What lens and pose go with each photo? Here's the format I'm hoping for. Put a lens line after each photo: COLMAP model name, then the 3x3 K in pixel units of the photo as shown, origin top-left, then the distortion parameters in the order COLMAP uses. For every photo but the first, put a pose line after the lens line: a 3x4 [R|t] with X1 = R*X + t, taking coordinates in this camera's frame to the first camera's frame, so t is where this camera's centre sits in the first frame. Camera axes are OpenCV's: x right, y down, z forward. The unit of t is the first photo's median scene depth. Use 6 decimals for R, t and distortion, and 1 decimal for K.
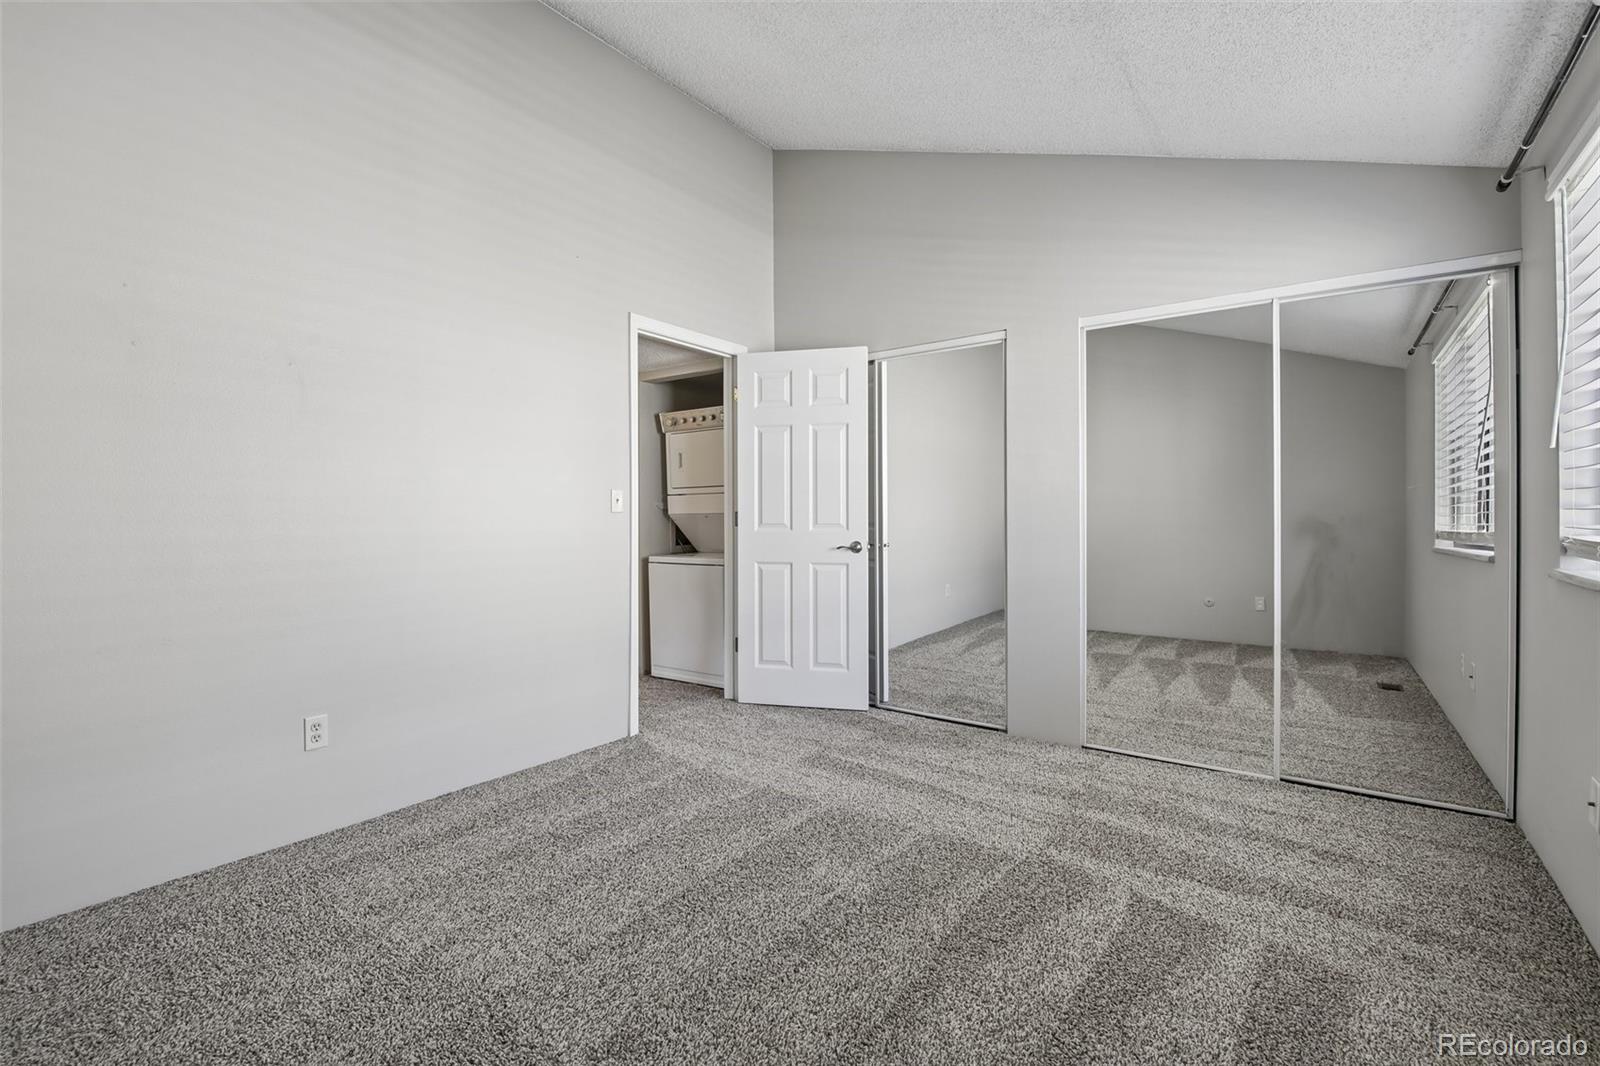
lens RADIAL K [[699.0, 0, 798.8], [0, 699.0, 518.7], [0, 0, 1]] dist [0.003398, -0.000247]
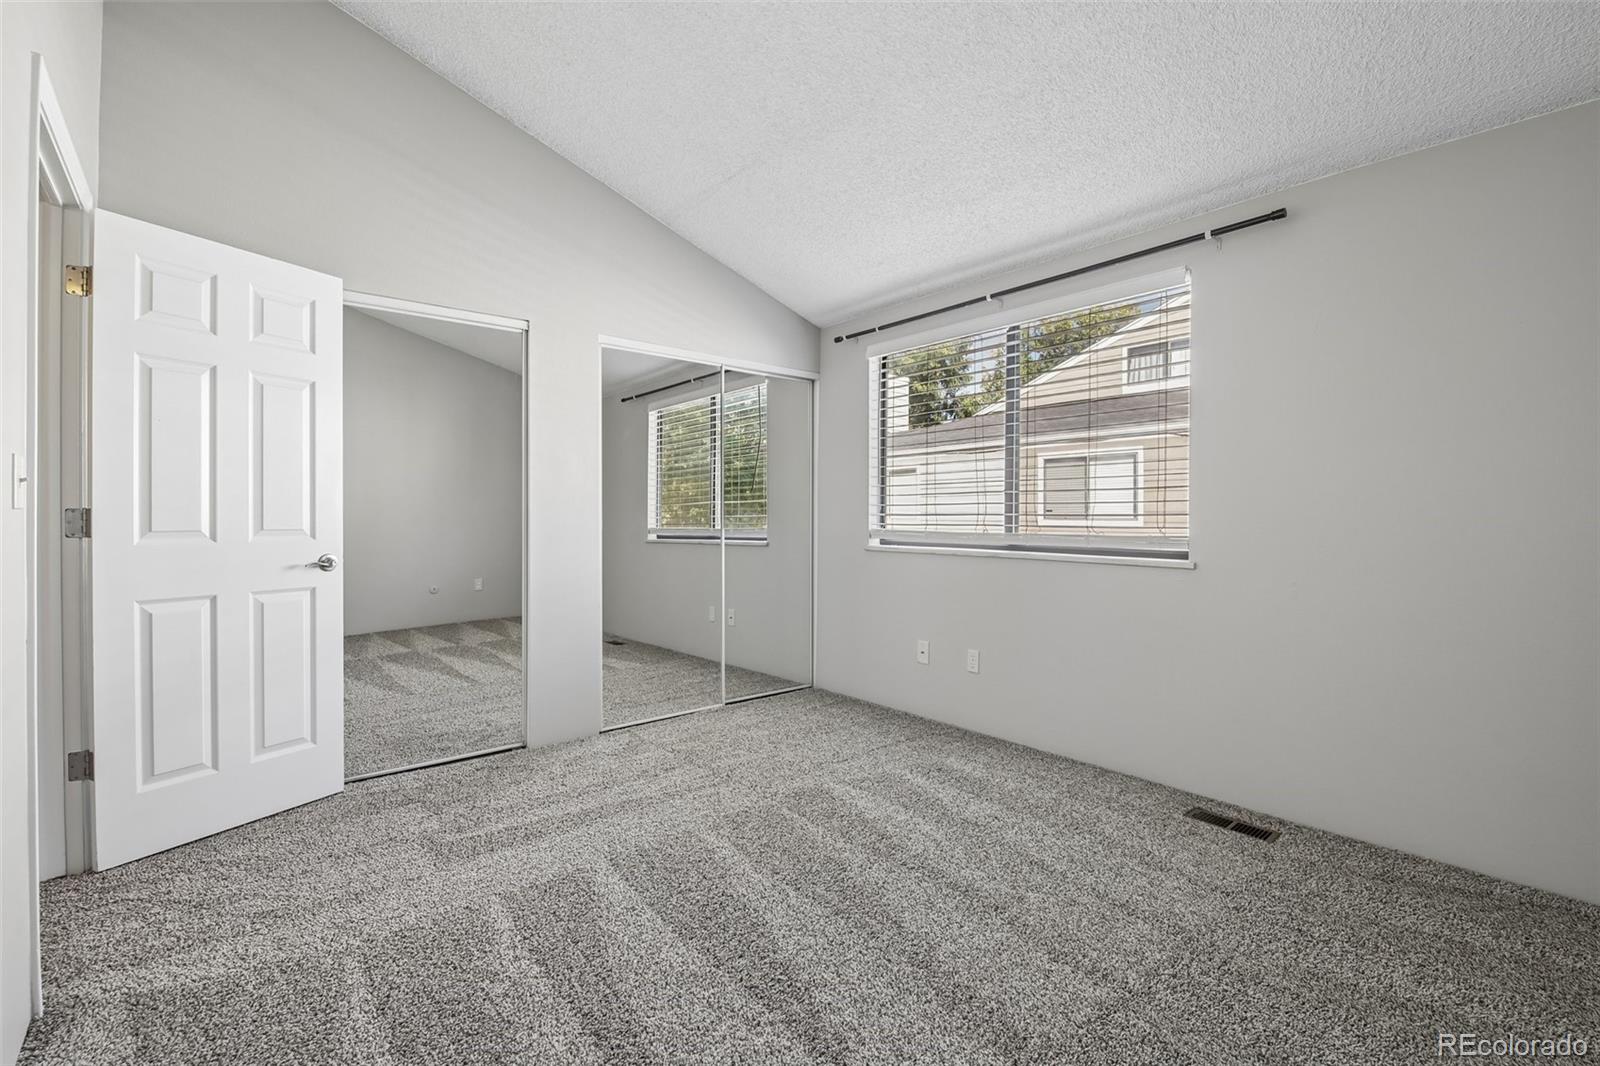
lens RADIAL K [[739.7, 0, 739.2], [0, 739.7, 527.3], [0, 0, 1]] dist [0.000298, -0.000554]
pose [[0.248791, -0.012695, 0.968474, -0.639932], [-0.000636, 0.999912, 0.013271, -0.006083], [-0.968557, -0.003918, 0.248761, 0.507851]]
